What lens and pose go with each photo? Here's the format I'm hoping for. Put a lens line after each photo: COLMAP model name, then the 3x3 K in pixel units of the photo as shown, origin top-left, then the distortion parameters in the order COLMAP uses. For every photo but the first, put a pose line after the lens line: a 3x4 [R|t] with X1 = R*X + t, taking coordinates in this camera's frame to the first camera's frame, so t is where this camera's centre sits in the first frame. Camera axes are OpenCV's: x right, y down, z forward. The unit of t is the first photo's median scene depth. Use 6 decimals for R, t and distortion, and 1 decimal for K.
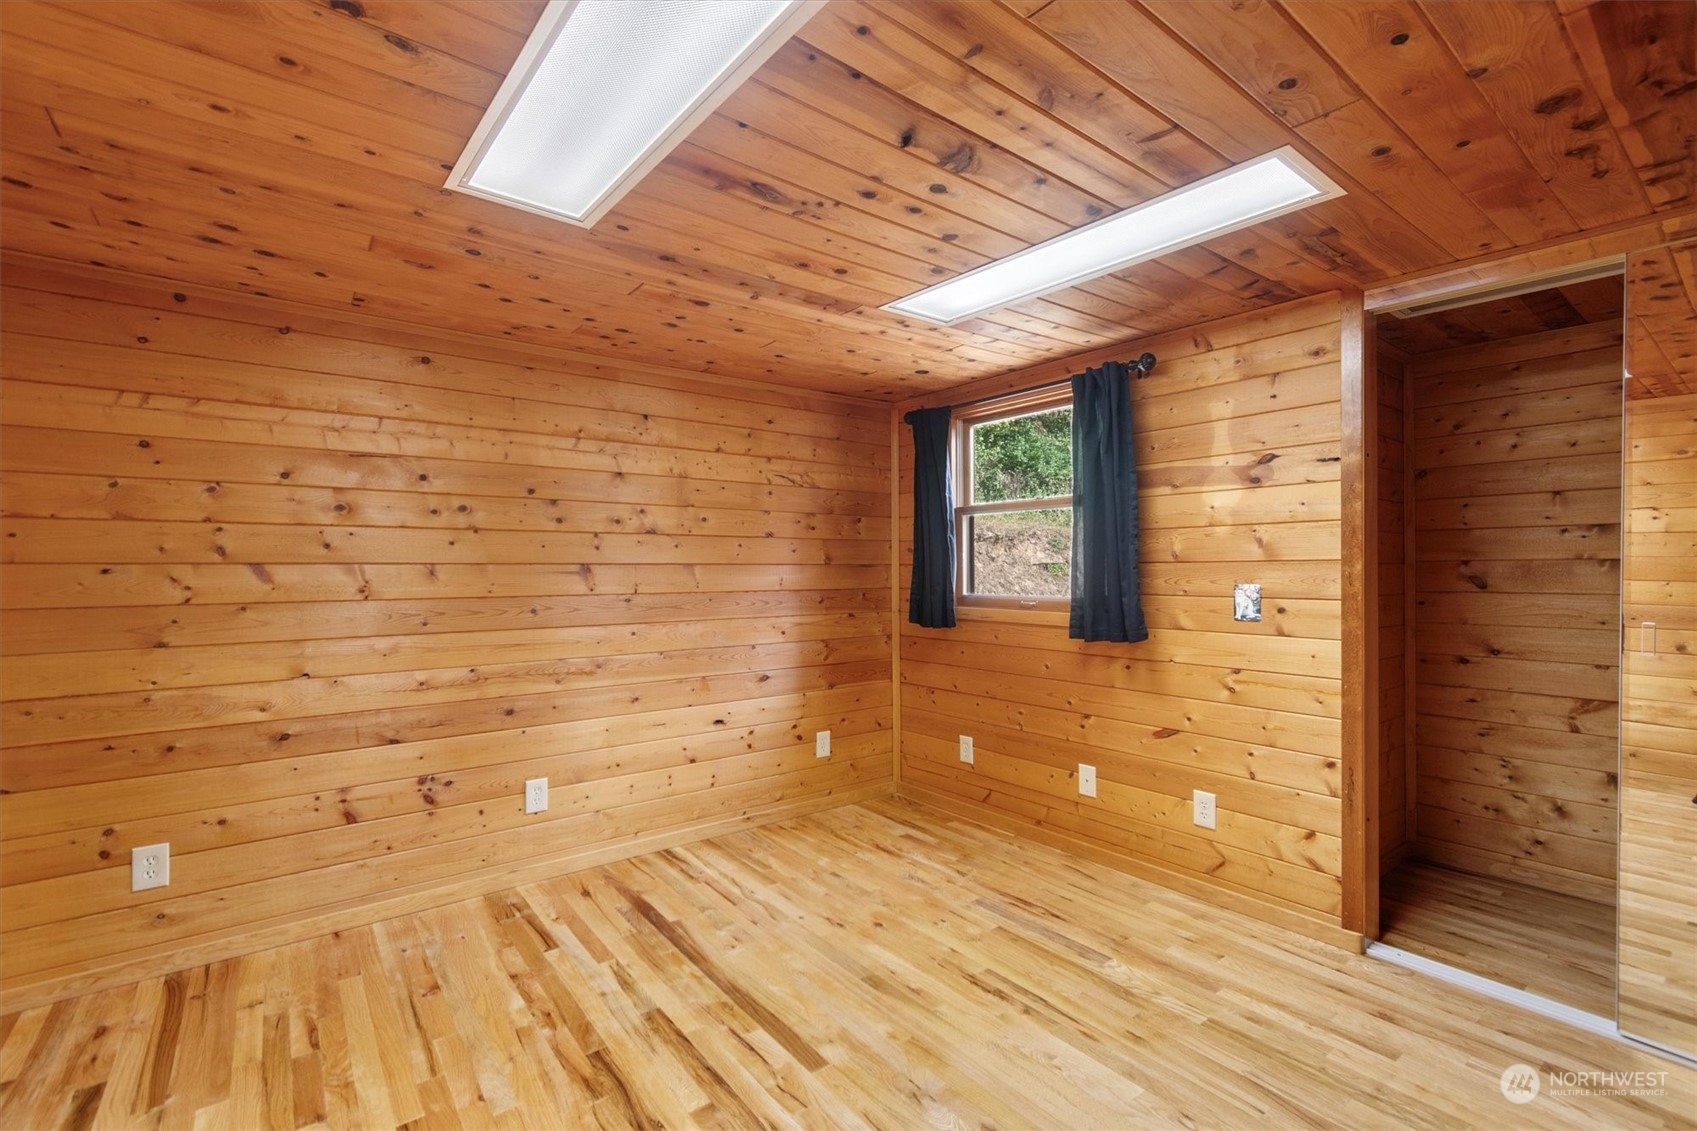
lens RADIAL K [[755.7, 0, 847.4], [0, 755.7, 572.3], [0, 0, 1]] dist [0.001148, -0.000806]
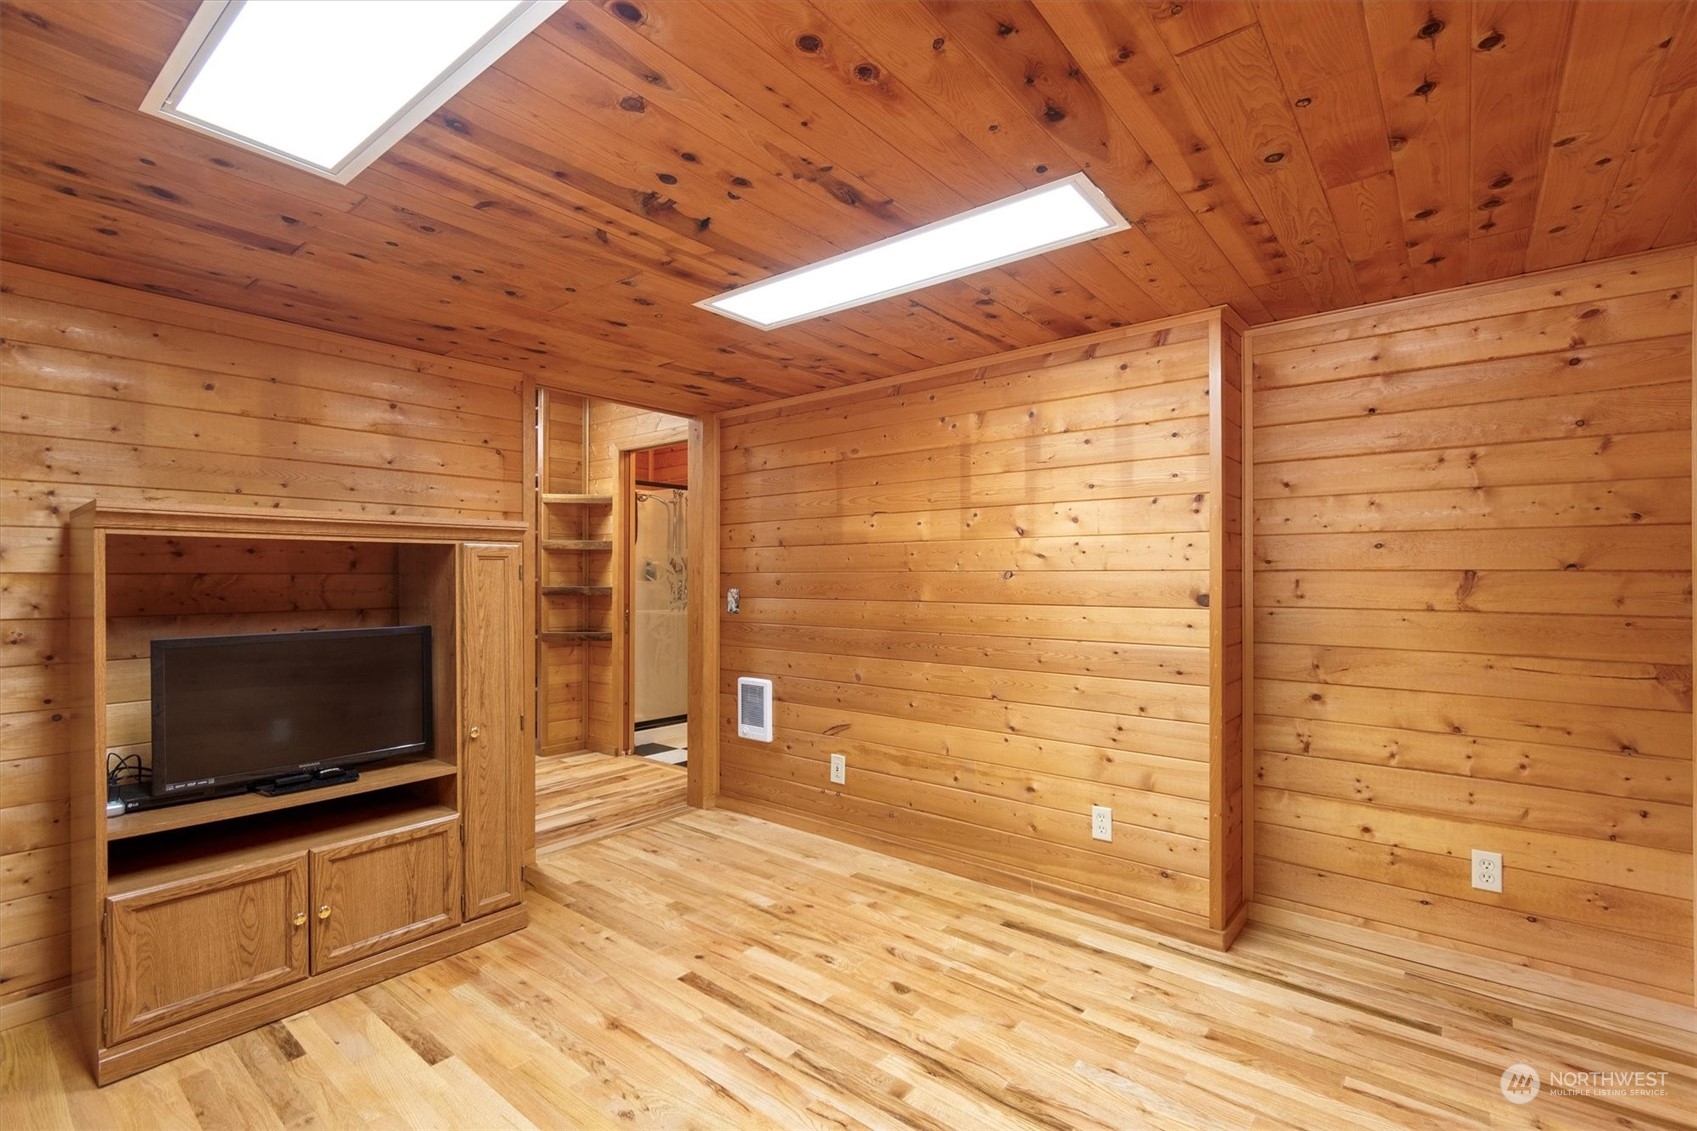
lens RADIAL K [[755.7, 0, 847.4], [0, 755.7, 572.3], [0, 0, 1]] dist [0.001148, -0.000806]
pose [[-0.974534, 0.004147, -0.224200, 0.112199], [0.003901, 0.999991, 0.001544, -0.010451], [0.224204, 0.000630, -0.974542, 1.921998]]
